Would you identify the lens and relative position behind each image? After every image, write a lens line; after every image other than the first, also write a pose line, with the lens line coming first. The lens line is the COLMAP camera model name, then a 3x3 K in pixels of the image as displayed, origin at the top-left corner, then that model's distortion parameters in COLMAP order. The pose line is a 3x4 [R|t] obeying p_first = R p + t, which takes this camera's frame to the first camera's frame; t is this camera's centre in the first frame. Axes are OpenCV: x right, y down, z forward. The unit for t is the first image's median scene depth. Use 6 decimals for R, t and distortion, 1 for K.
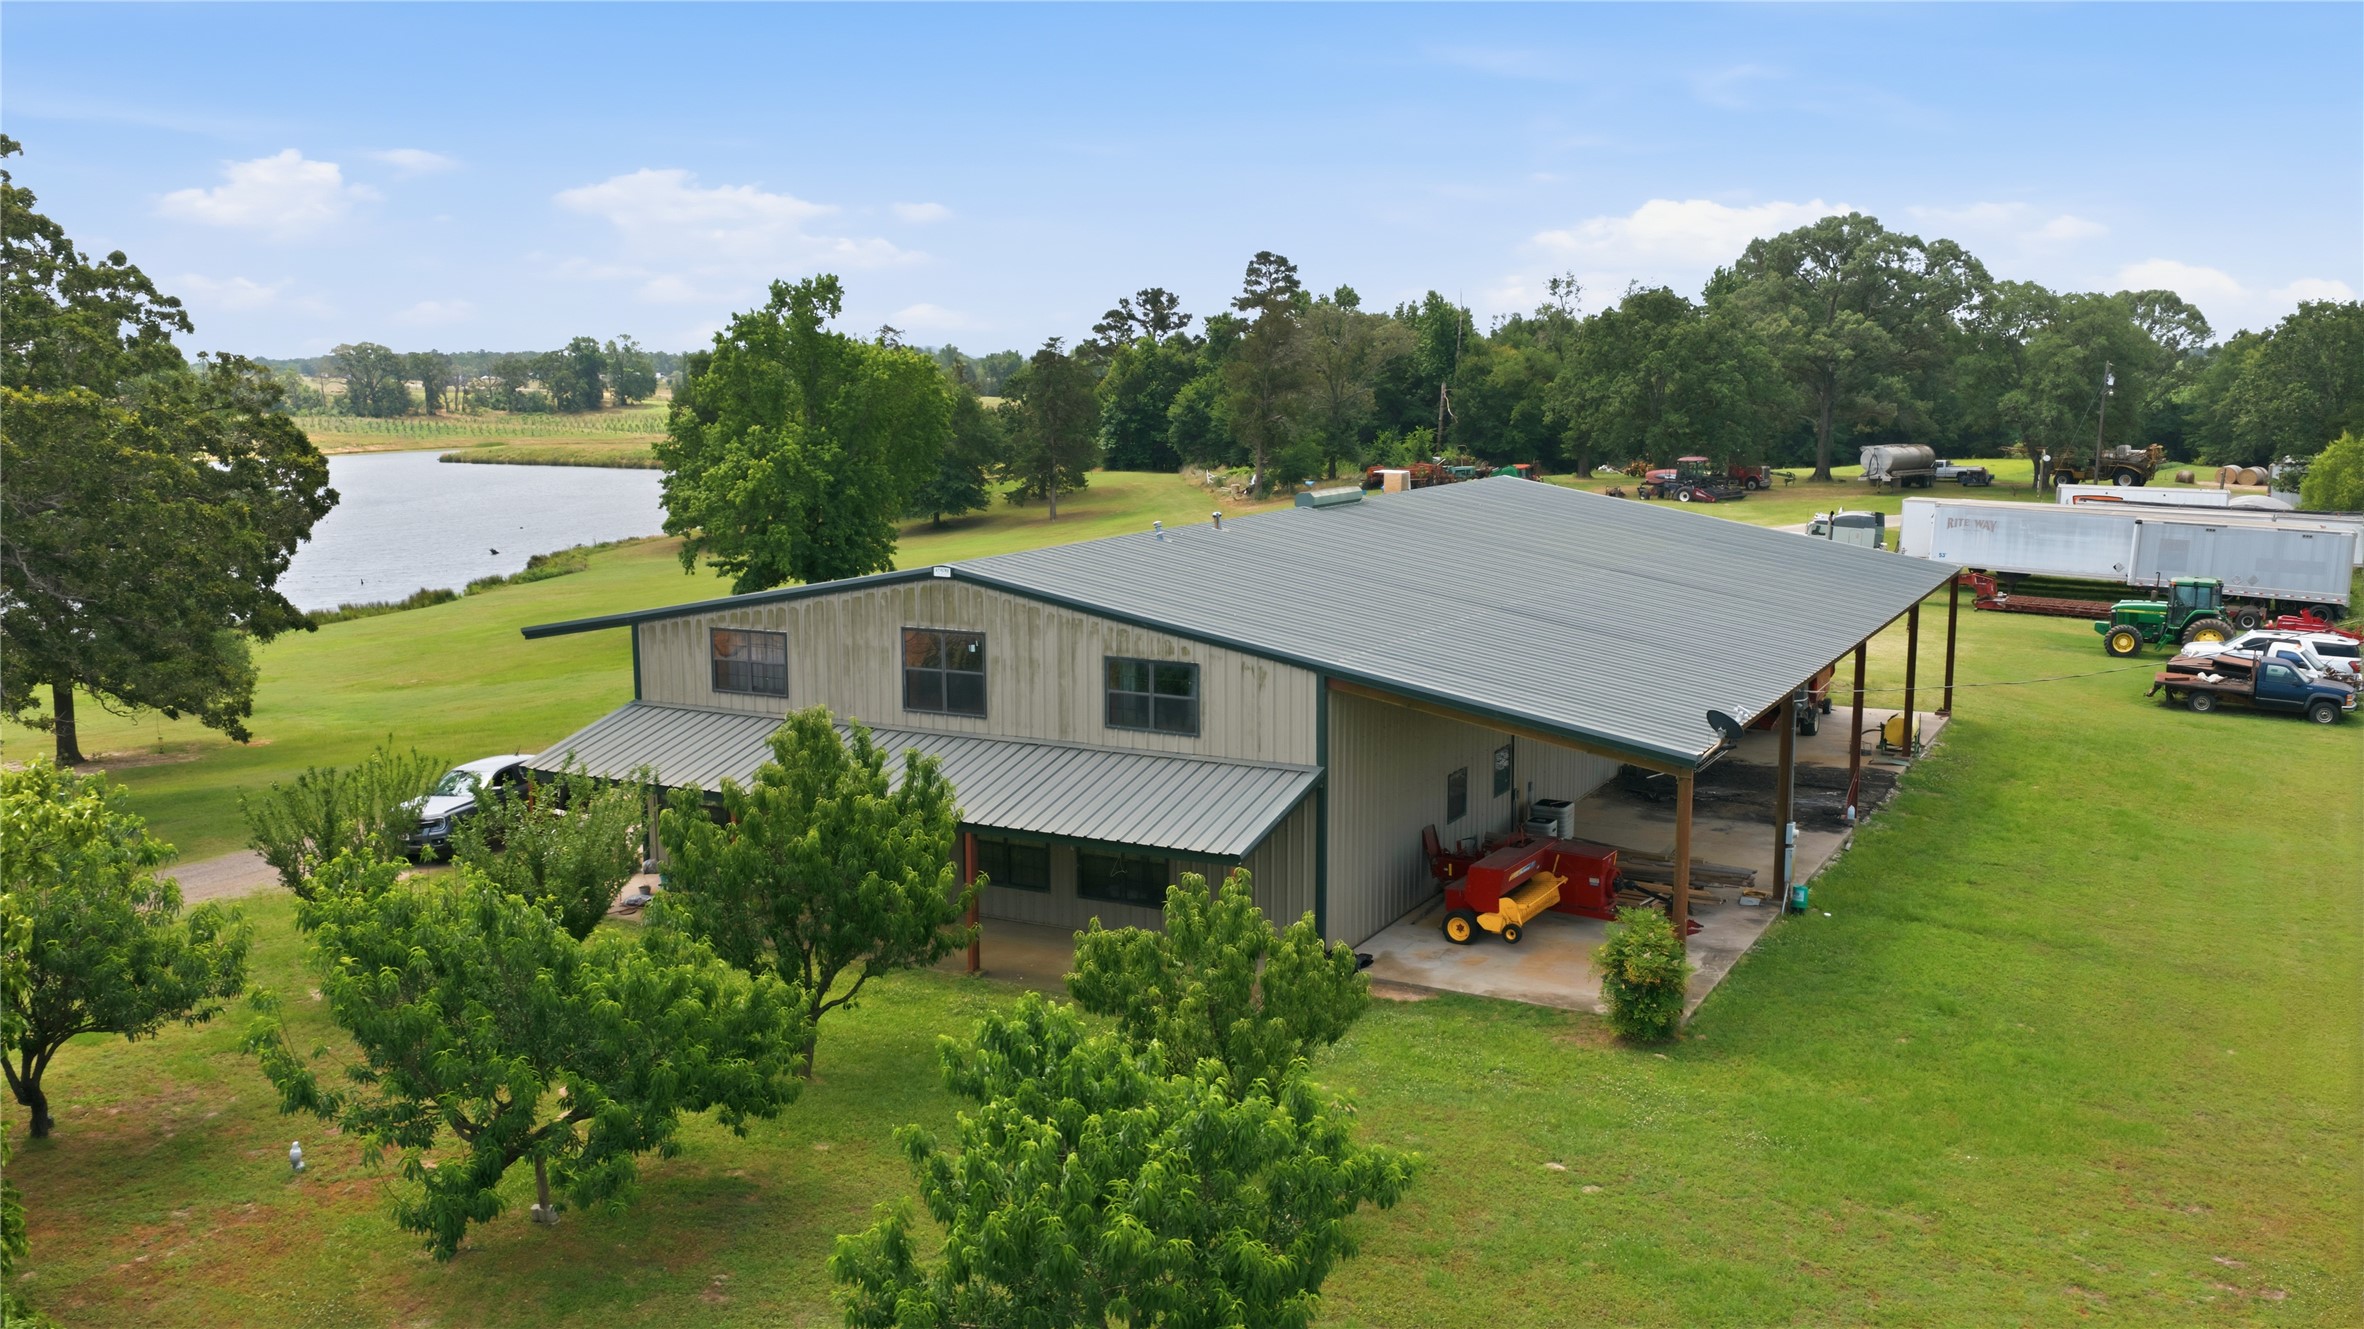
lens RADIAL K [[1991.8, 0, 1189.1], [0, 1991.8, 671.6], [0, 0, 1]] dist [0.024174, -0.054361]
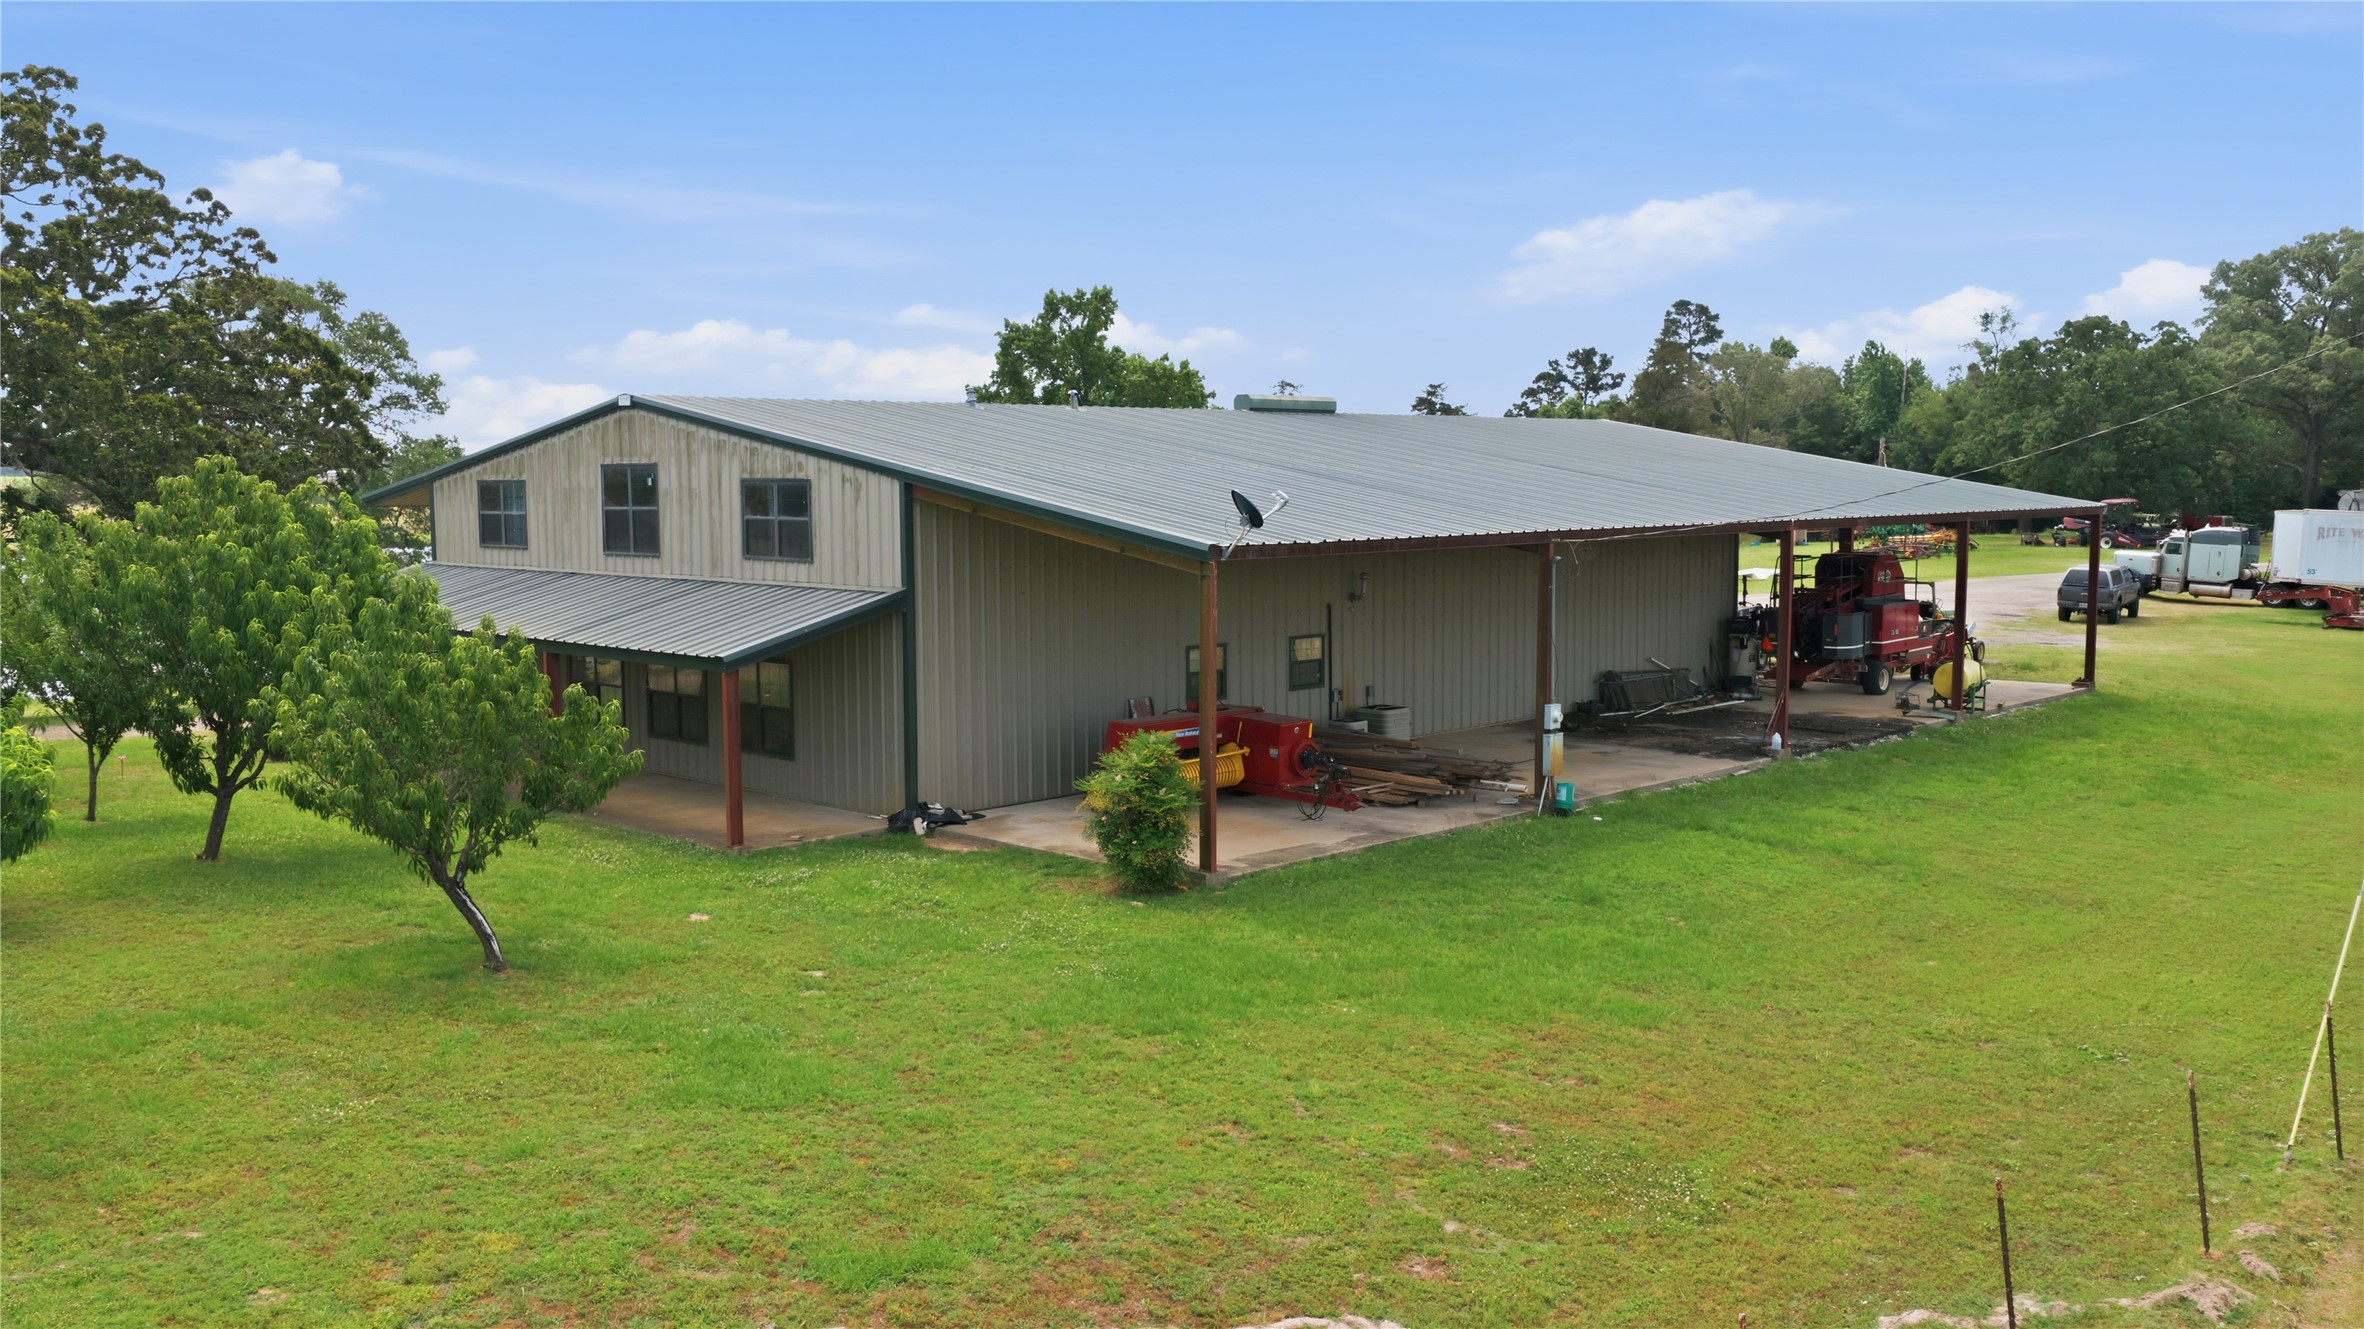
lens RADIAL K [[1991.8, 0, 1187.9], [0, 1991.8, 666.2], [0, 0, 1]] dist [0.024174, -0.054361]
pose [[0.961289, 0.026808, -0.274235, 0.381249], [-0.042459, 0.997781, -0.051293, 0.108753], [0.272251, 0.060951, 0.960294, 0.171249]]
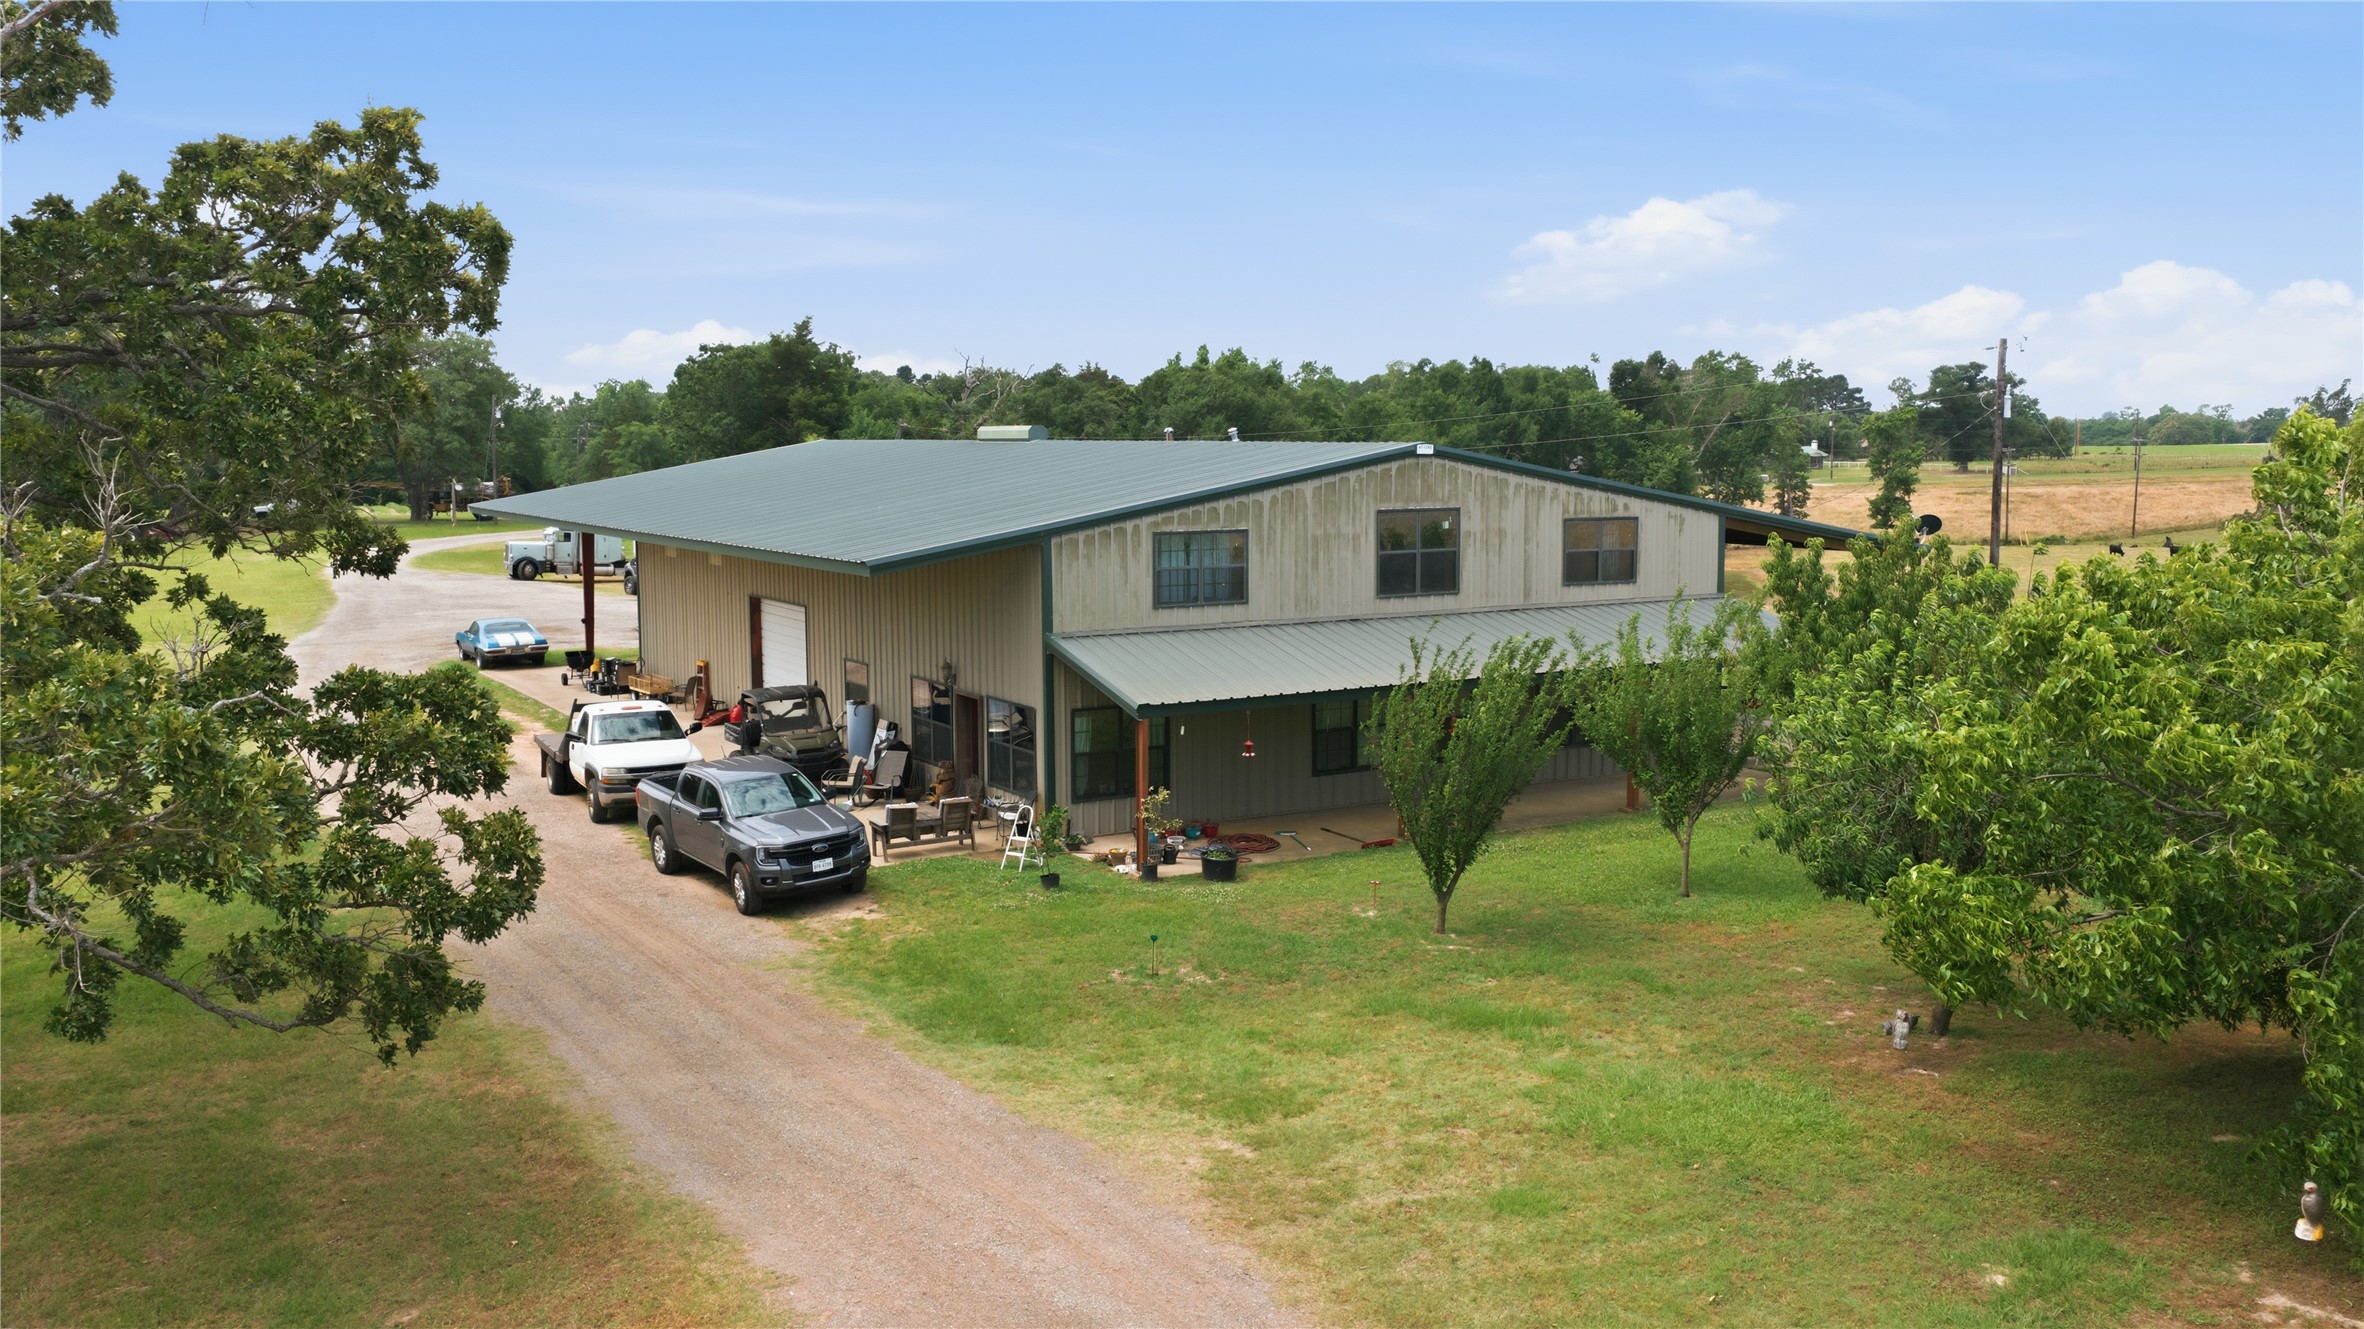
lens RADIAL K [[1991.8, 0, 1179.4], [0, 1991.8, 661.8], [0, 0, 1]] dist [0.024174, -0.054361]
pose [[0.515393, -0.092655, 0.851930, -1.007241], [0.132215, 0.990832, 0.027775, 0.010657], [-0.846693, 0.098323, 0.522918, 0.580238]]
